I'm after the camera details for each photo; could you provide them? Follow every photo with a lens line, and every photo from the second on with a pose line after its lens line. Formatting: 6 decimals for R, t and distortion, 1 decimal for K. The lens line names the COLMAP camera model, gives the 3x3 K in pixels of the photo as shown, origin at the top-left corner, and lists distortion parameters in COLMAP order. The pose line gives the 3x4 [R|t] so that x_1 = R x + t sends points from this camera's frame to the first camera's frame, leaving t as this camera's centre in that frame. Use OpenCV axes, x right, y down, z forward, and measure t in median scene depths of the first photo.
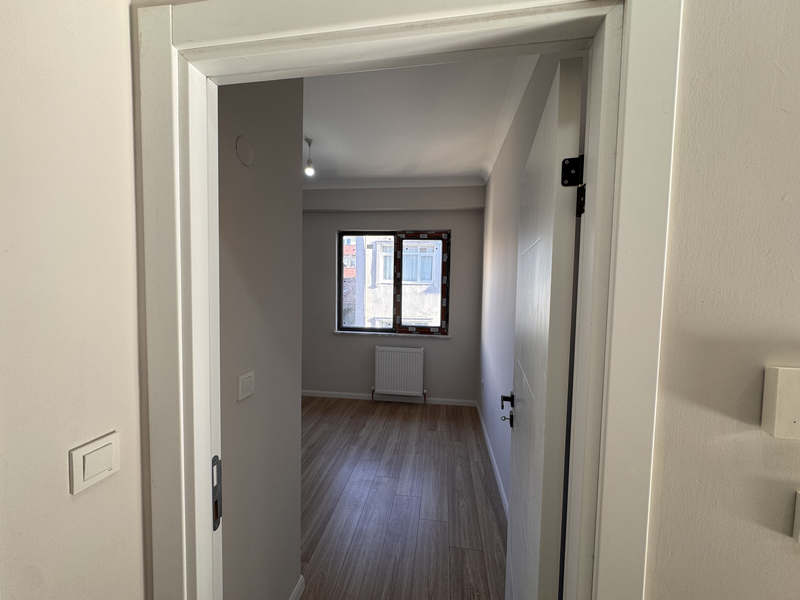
lens RADIAL K [[320.8, 0, 399.0], [0, 320.8, 299.6], [0, 0, 1]] dist [-0.003654, 0.000280]
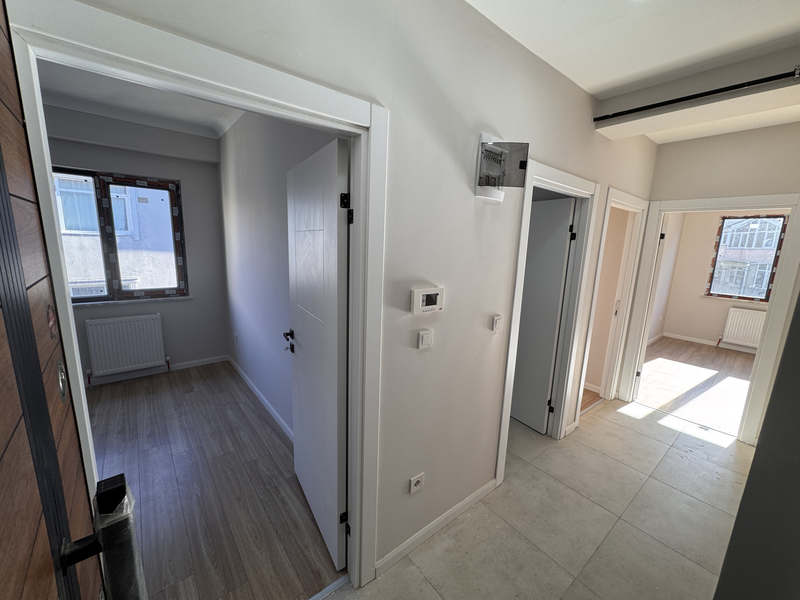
lens RADIAL K [[320.8, 0, 398.7], [0, 320.8, 300.3], [0, 0, 1]] dist [-0.003654, 0.000280]
pose [[0.679255, -0.126636, 0.722894, -0.115816], [0.015360, 0.987238, 0.158510, -0.016868], [-0.733742, -0.096565, 0.672531, -0.096817]]
